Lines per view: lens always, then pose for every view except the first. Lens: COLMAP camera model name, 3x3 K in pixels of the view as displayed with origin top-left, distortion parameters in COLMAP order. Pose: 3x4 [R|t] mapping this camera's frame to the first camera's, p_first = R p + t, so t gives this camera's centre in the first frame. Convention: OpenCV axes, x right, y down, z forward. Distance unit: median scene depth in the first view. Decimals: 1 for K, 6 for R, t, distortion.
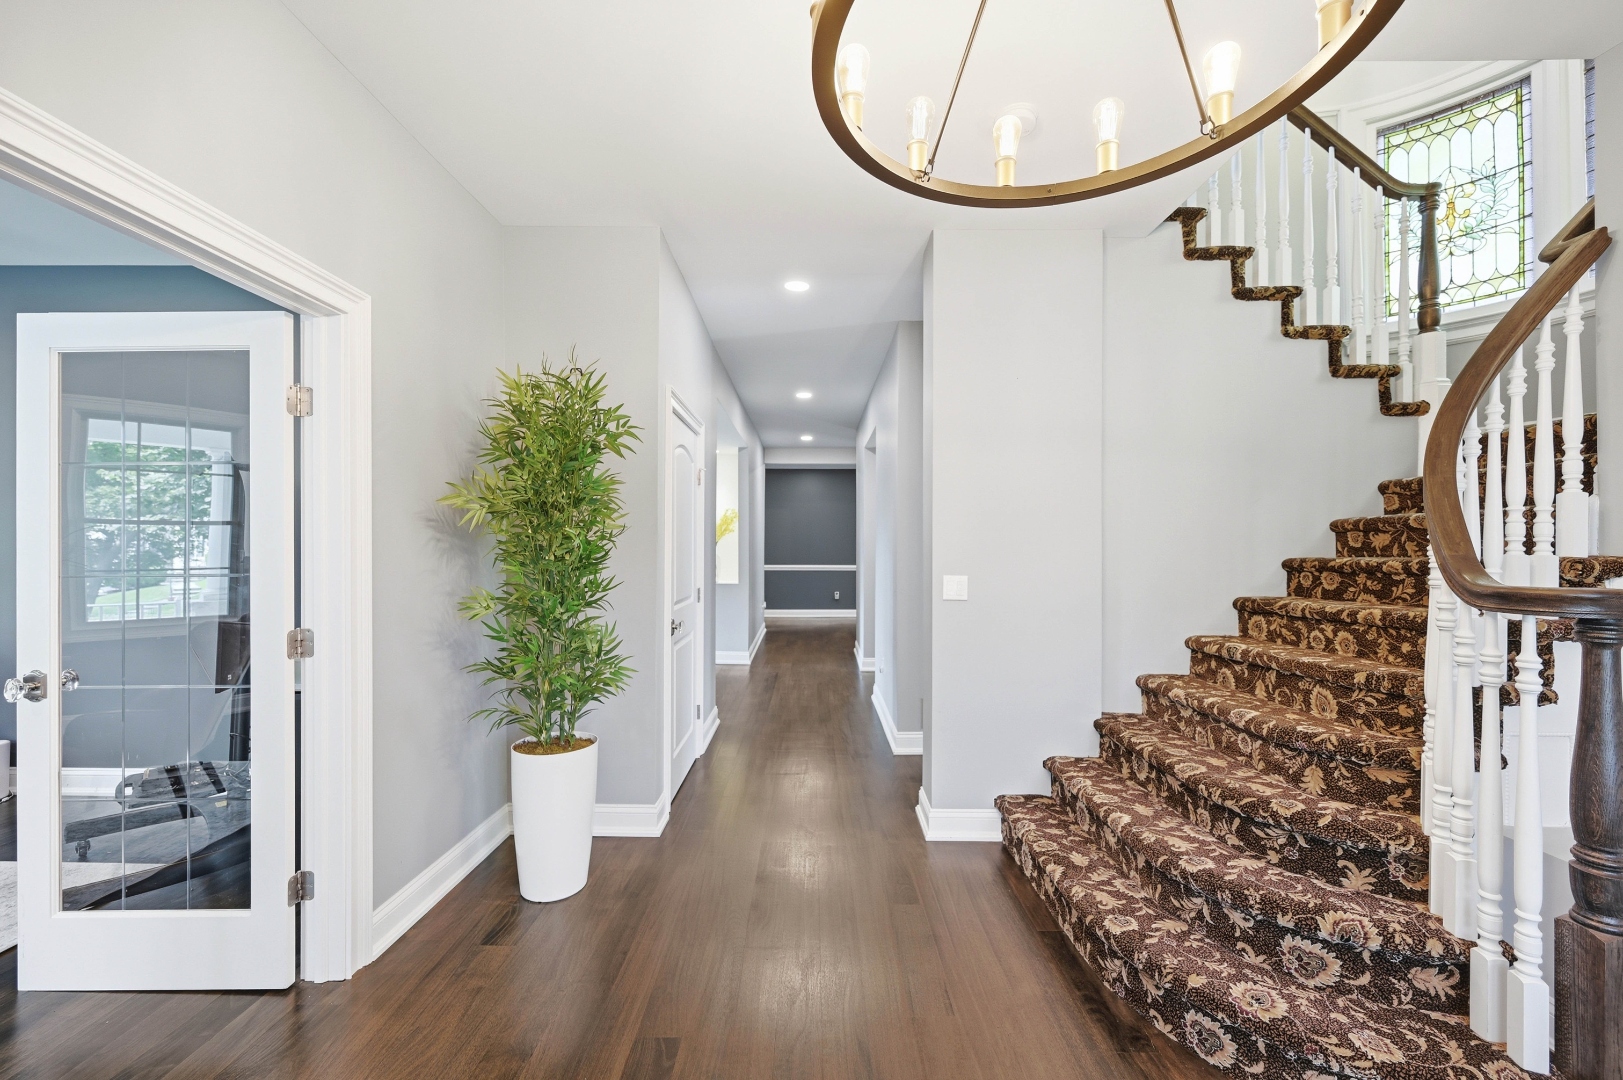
lens RADIAL K [[646.2, 0, 815.0], [0, 646.2, 545.5], [0, 0, 1]] dist [0.002992, -0.000378]
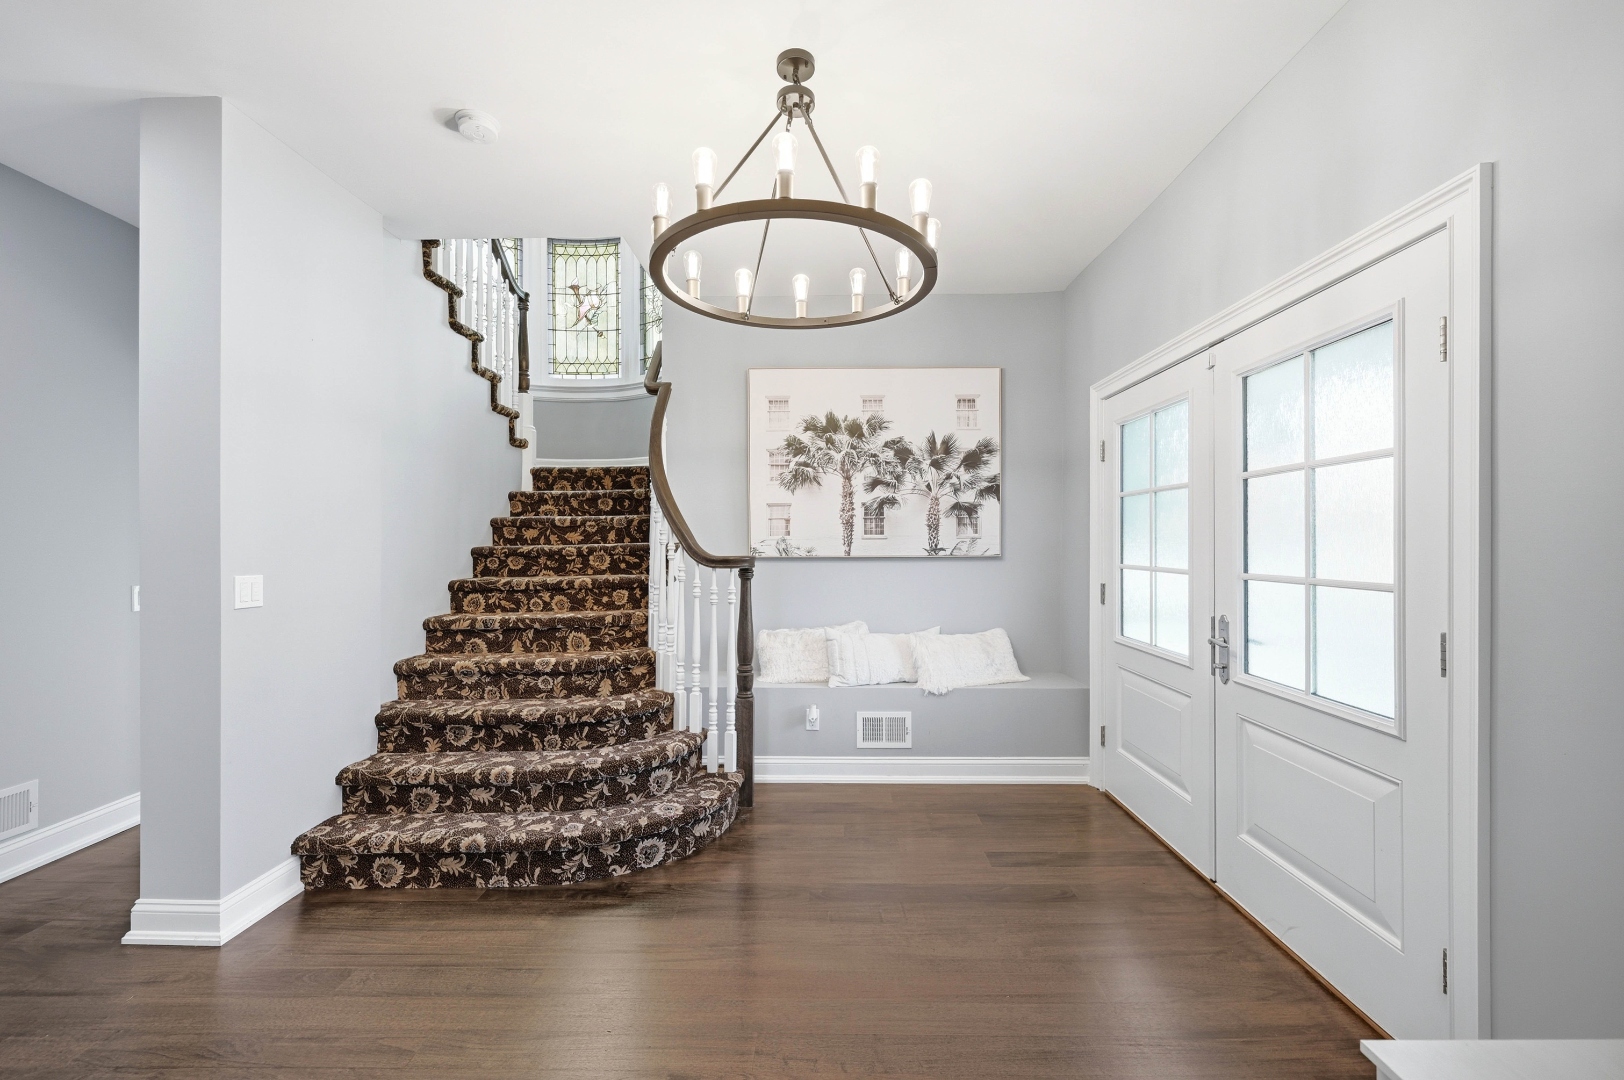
lens RADIAL K [[646.6, 0, 810.4], [0, 646.6, 538.9], [0, 0, 1]] dist [0.002992, -0.000378]
pose [[0.021609, 0.000268, 0.999766, -0.674001], [-0.002809, 0.999996, -0.000208, 0.002560], [-0.999763, -0.002804, 0.021610, 0.413423]]
